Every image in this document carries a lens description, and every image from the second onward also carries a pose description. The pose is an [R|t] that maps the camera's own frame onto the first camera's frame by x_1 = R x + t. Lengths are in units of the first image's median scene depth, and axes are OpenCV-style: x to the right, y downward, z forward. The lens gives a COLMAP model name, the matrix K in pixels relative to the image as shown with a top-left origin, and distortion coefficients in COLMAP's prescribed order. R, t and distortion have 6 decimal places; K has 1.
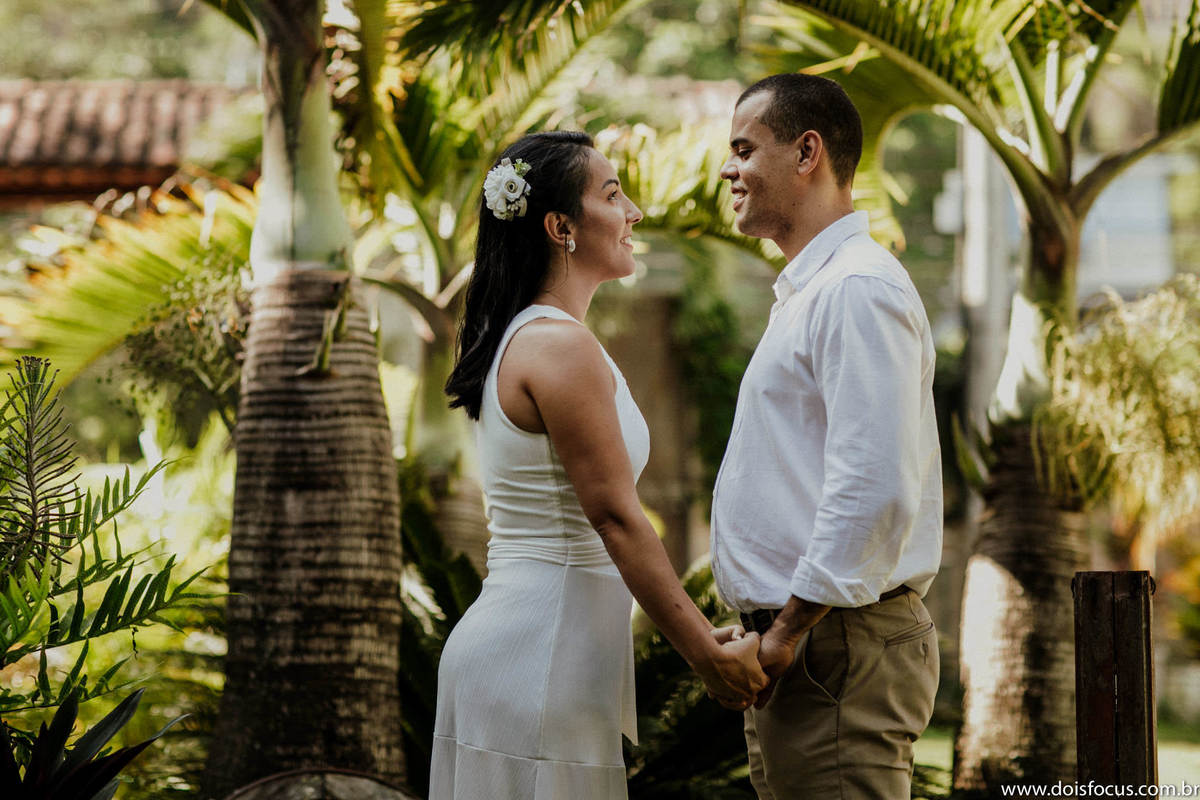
lens RADIAL K [[3140.5, 0, 605.1], [0, 3140.5, 399.6], [0, 0, 1]] dist [-0.027174, 0.000000]
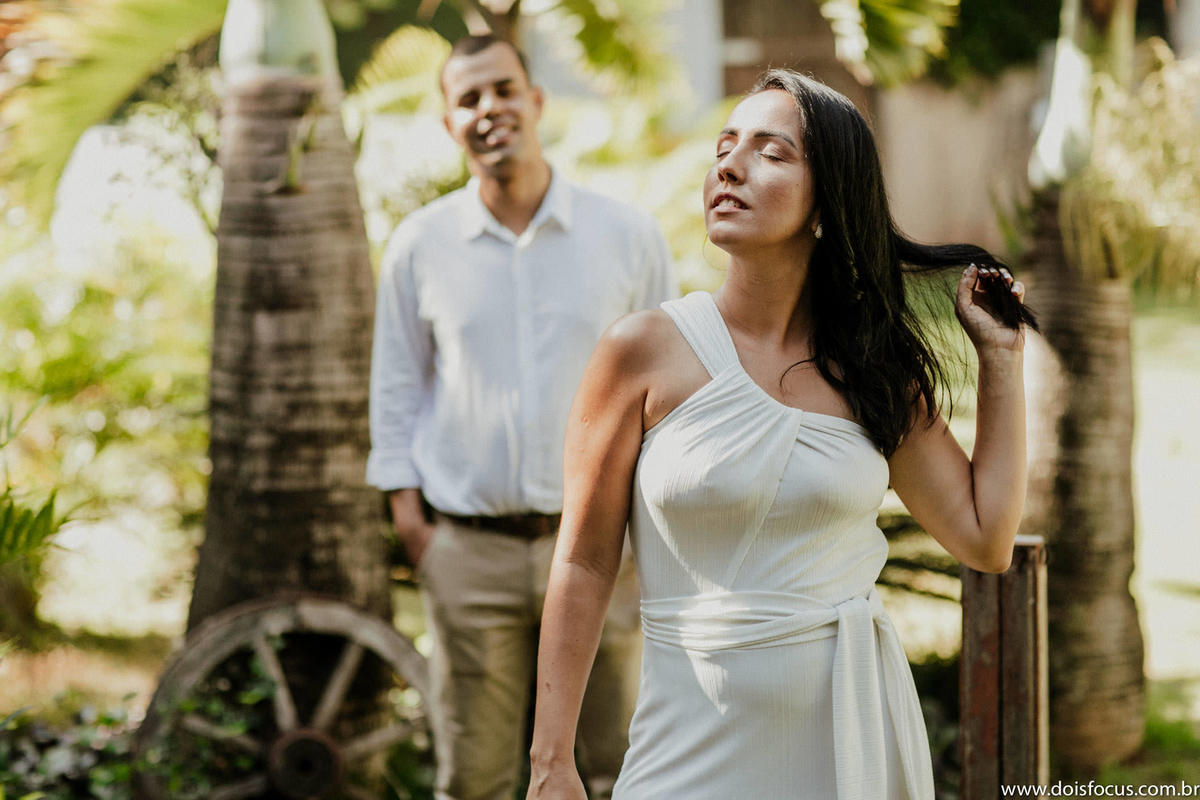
lens RADIAL K [[3140.5, 0, 603.5], [0, 3140.5, 392.1], [0, 0, 1]] dist [-0.027174, 0.000000]
pose [[0.994982, 0.001511, -0.100042, 0.102483], [0.017030, 0.982738, 0.184219, -0.123748], [0.098594, -0.184998, 0.977781, 0.053655]]
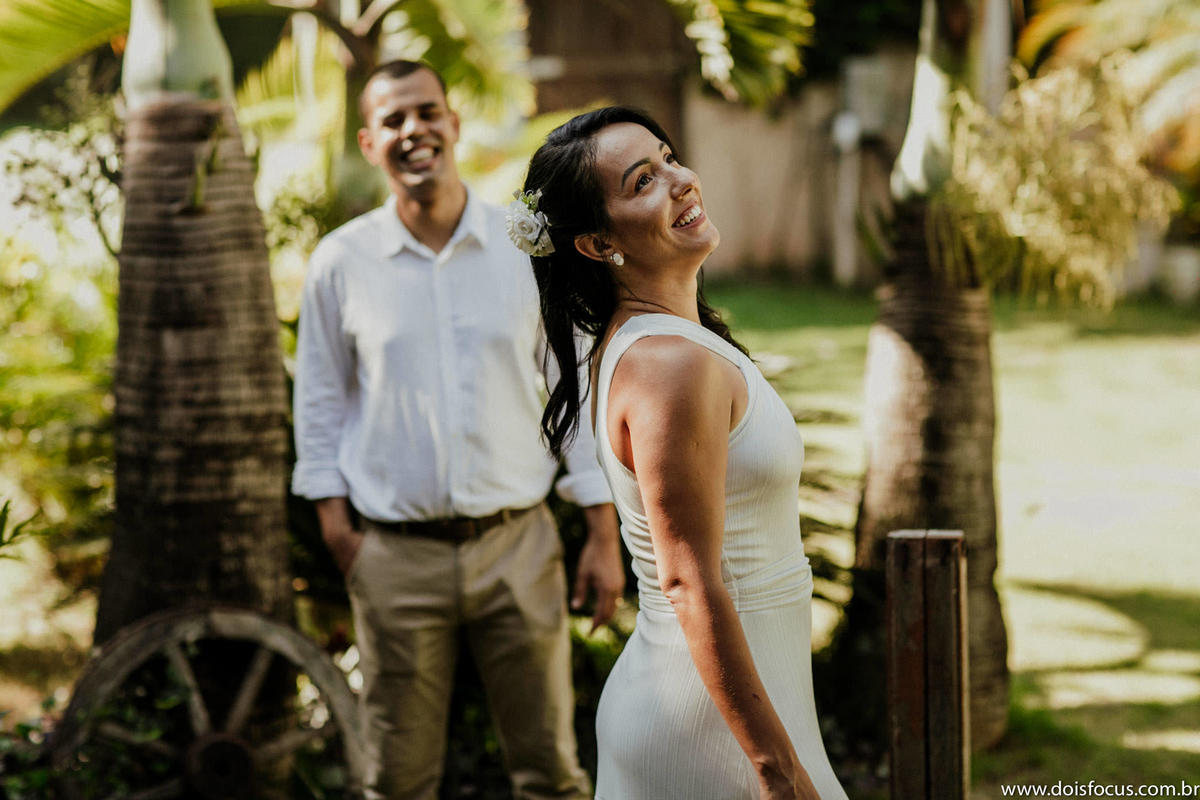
lens RADIAL K [[3140.5, 0, 589.4], [0, 3140.5, 406.1], [0, 0, 1]] dist [-0.027174, 0.000000]
pose [[0.999483, -0.013278, -0.029299, 0.063165], [0.018495, 0.982429, 0.185718, -0.130298], [0.026318, -0.186163, 0.982166, 0.013836]]
